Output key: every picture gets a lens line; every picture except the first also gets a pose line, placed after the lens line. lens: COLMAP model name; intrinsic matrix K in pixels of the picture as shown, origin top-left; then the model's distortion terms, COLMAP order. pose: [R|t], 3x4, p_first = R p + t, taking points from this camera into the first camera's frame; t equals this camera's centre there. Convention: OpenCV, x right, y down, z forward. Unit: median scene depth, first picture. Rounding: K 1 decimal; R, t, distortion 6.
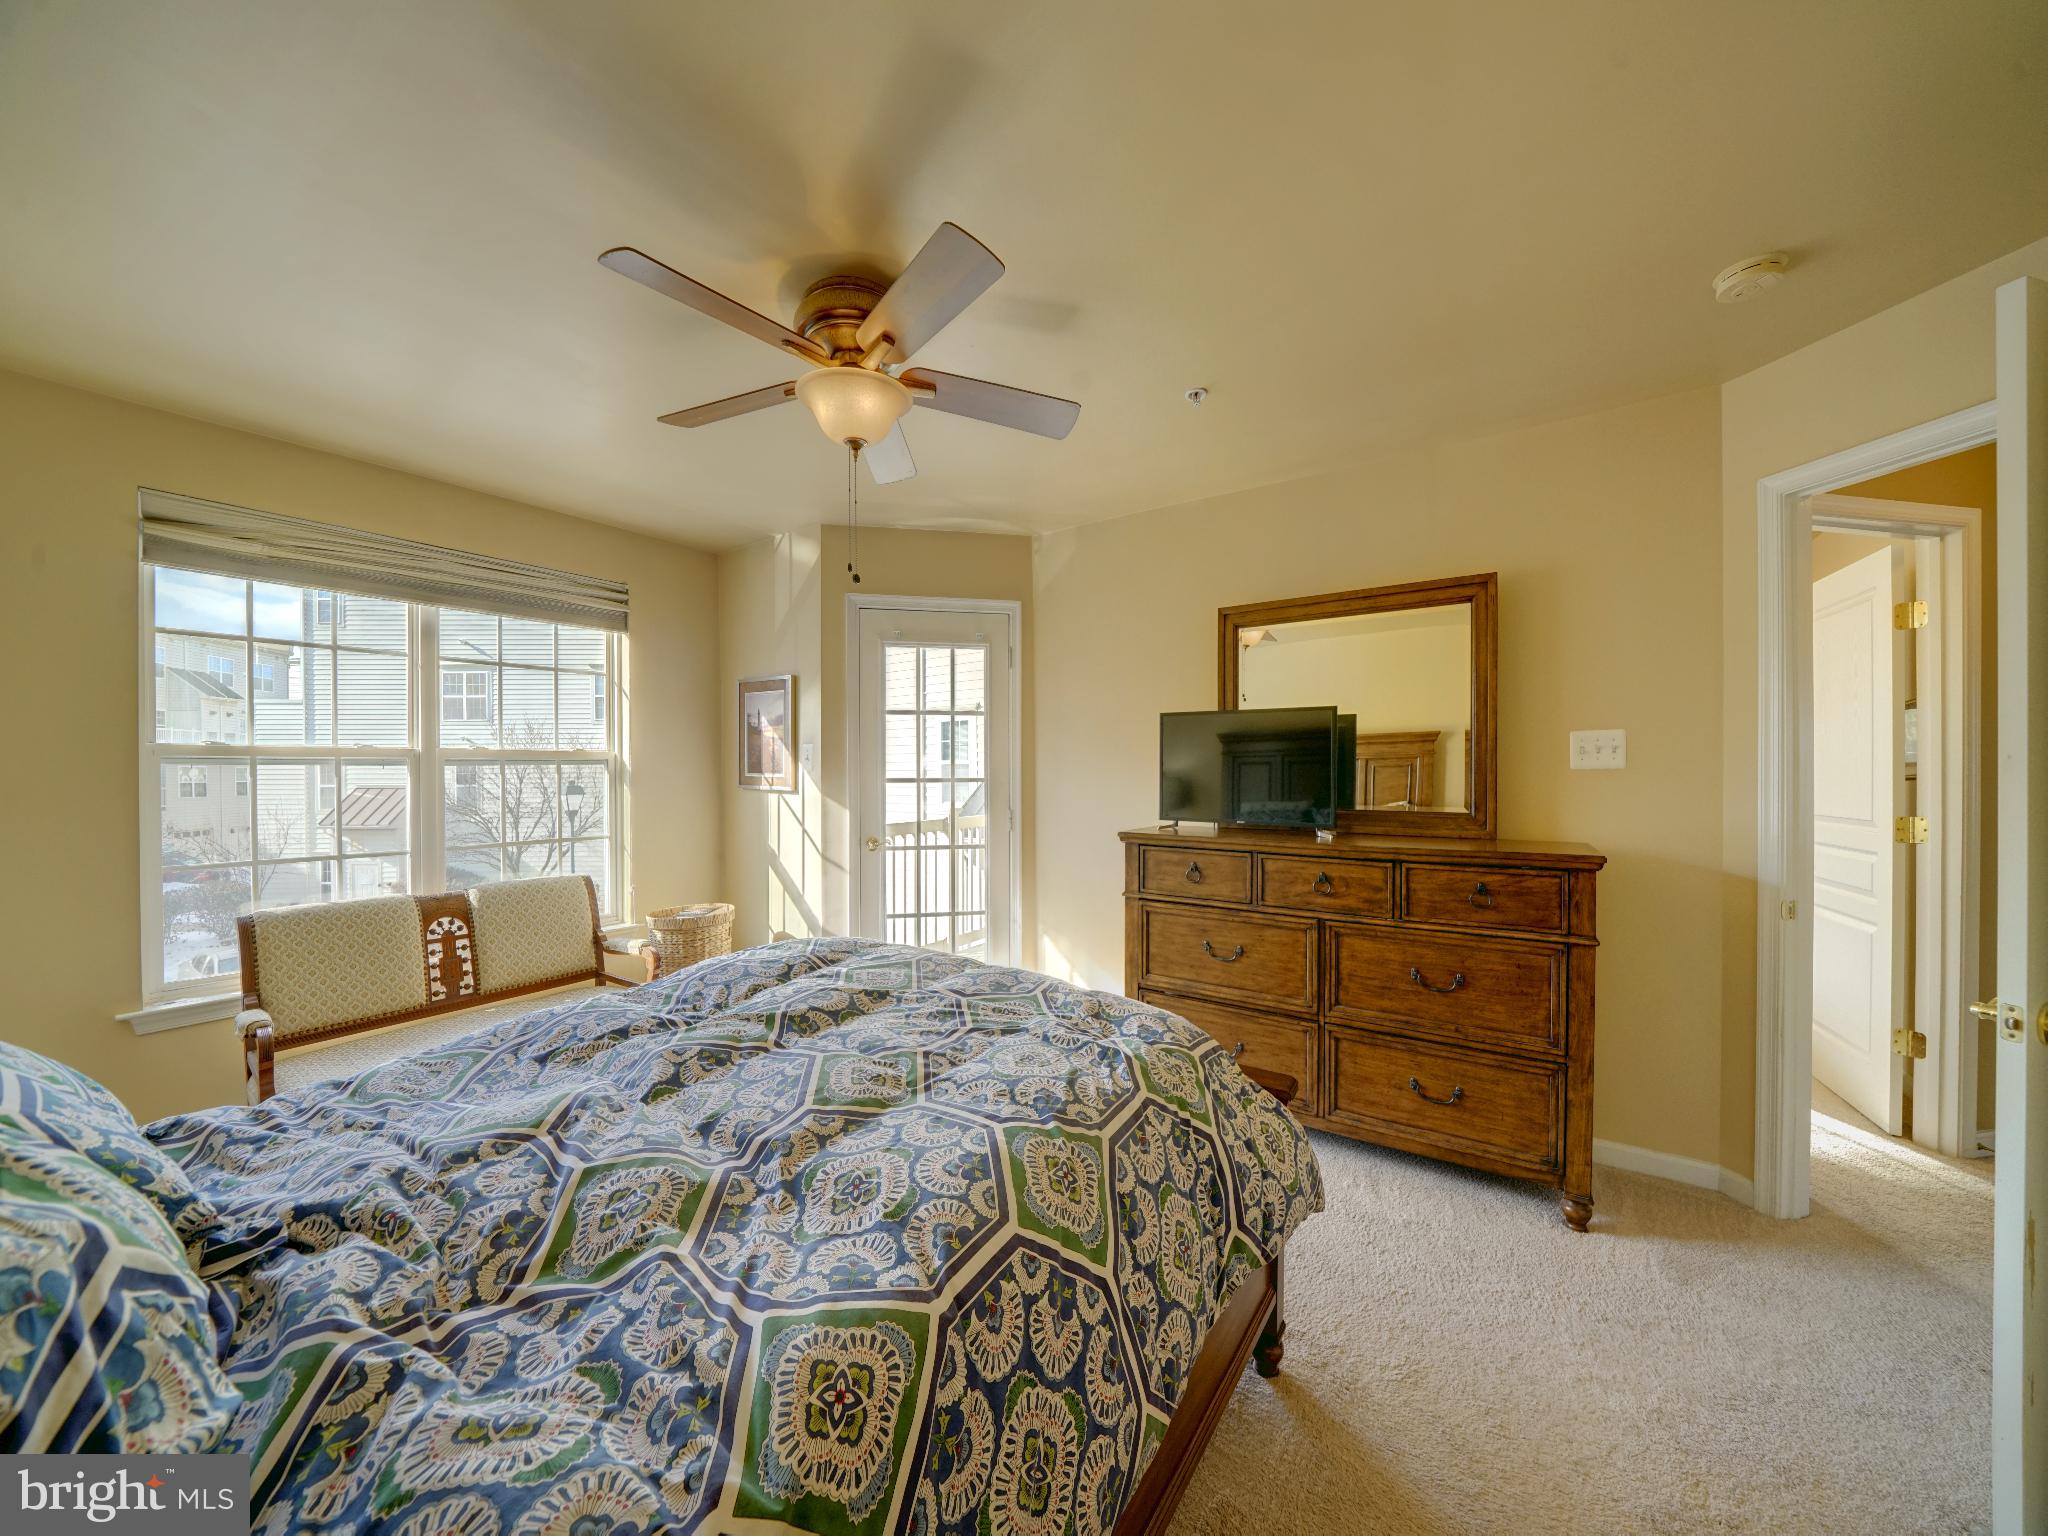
lens RADIAL K [[719.8, 0, 1011.7], [0, 719.8, 779.7], [0, 0, 1]] dist [-0.002979, -0.000178]
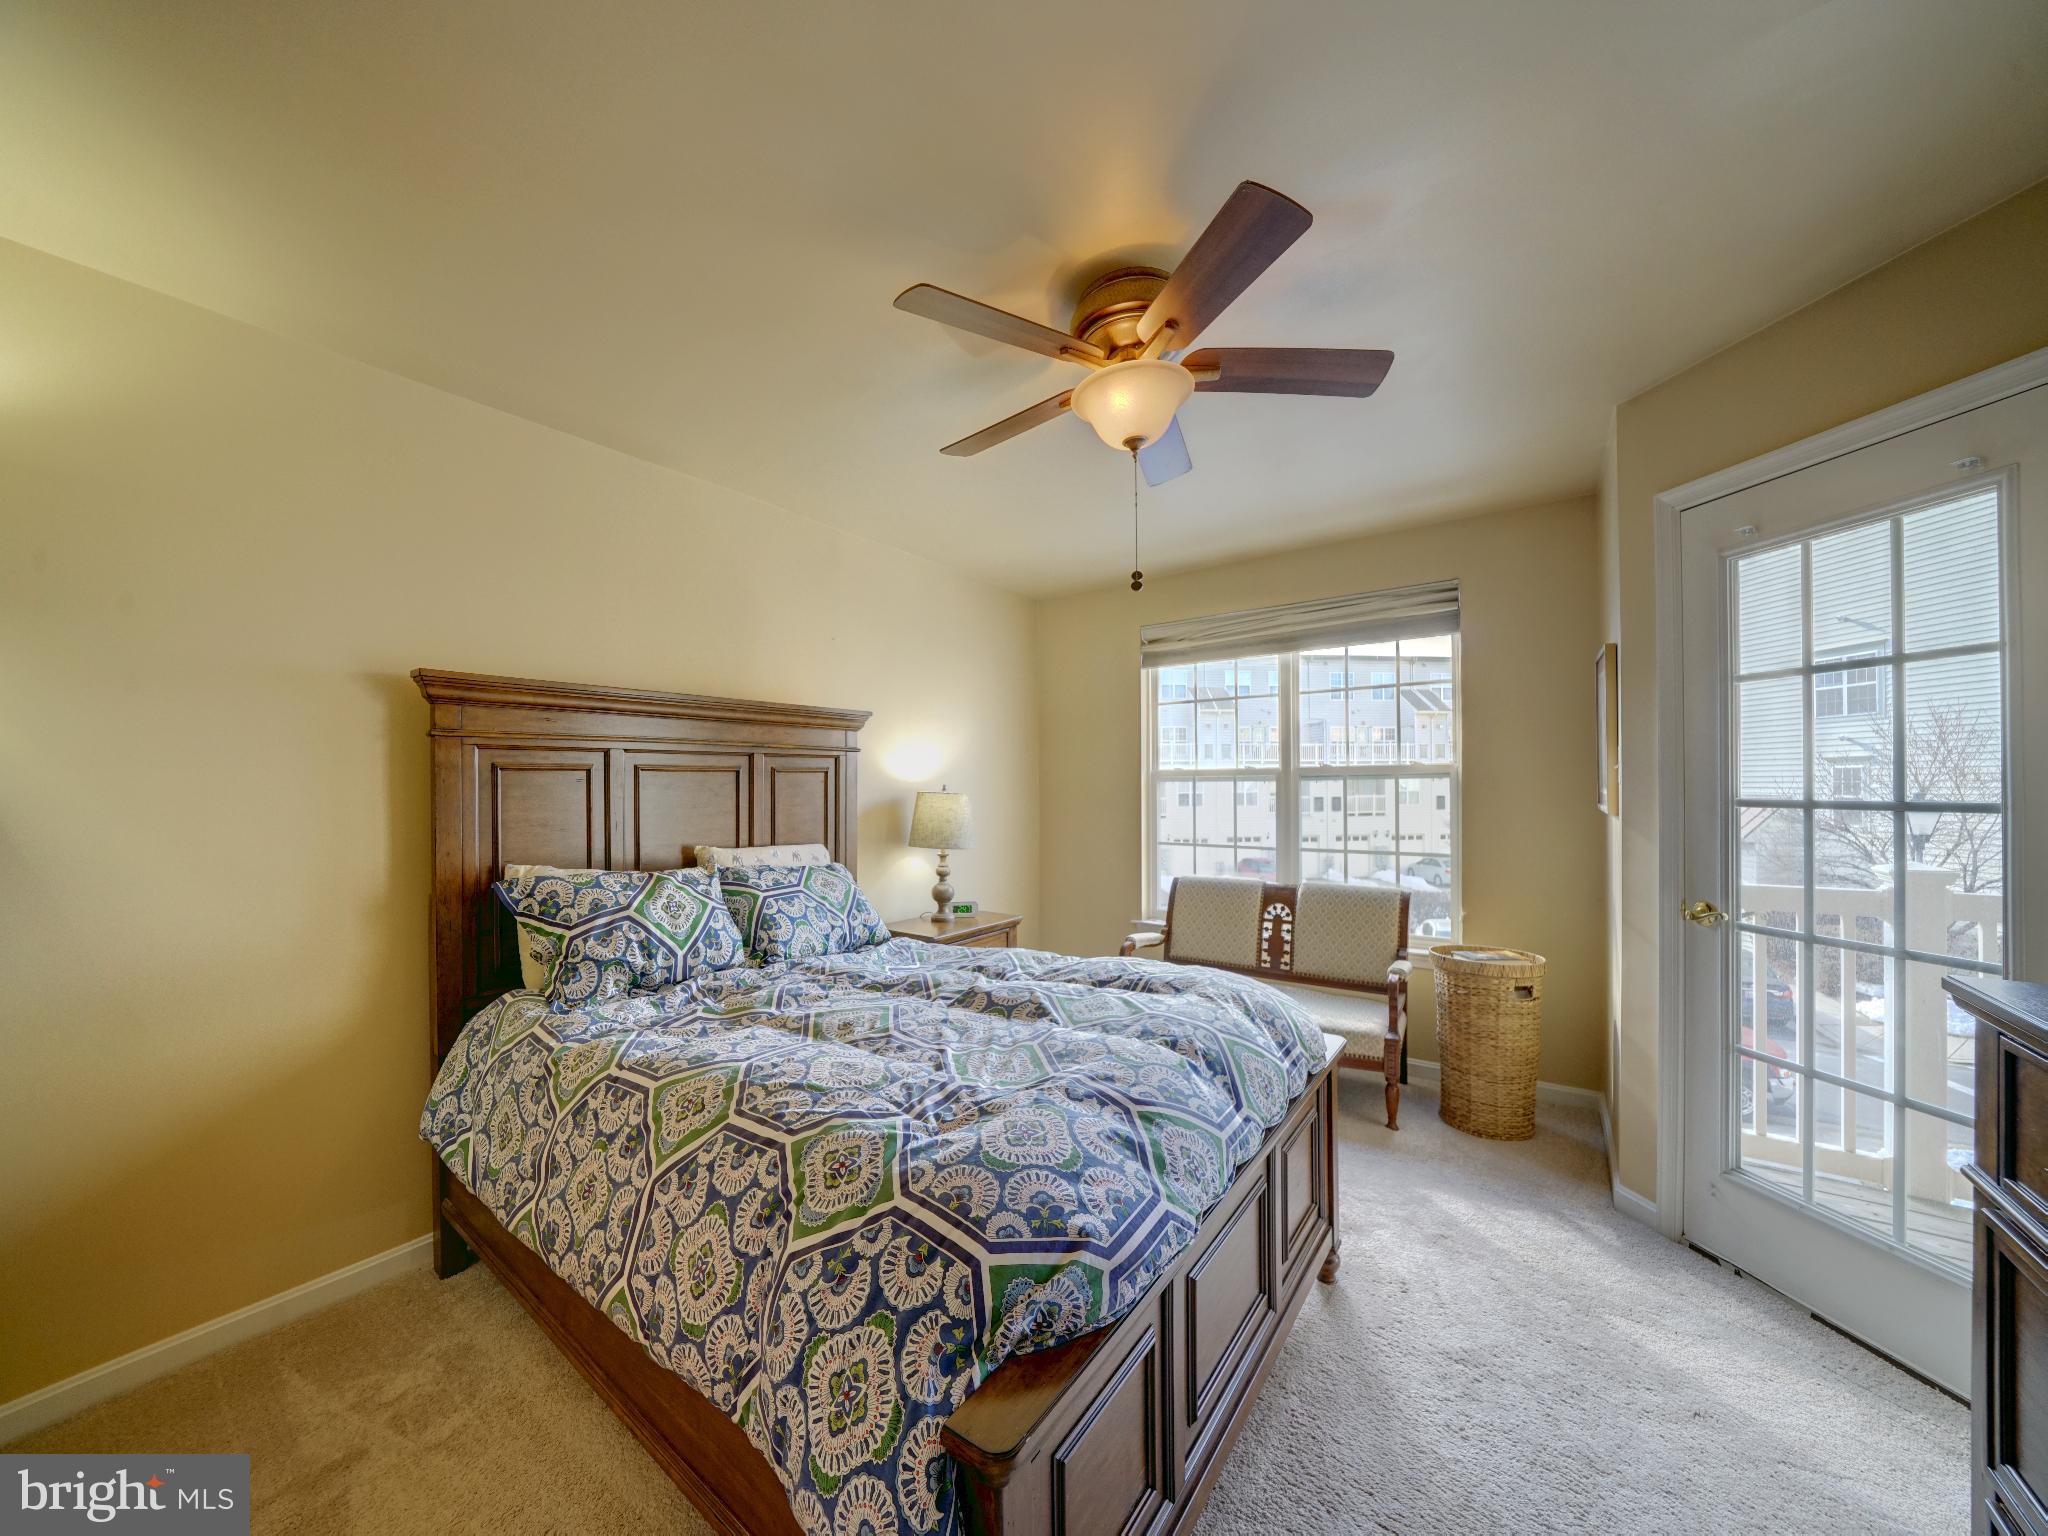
lens RADIAL K [[719.8, 0, 1013.1], [0, 719.8, 776.6], [0, 0, 1]] dist [-0.002979, -0.000178]
pose [[0.003012, -0.011496, -0.999929, 0.454390], [-0.002098, 0.999932, -0.011503, -0.012378], [0.999993, 0.002133, 0.002988, 0.534218]]
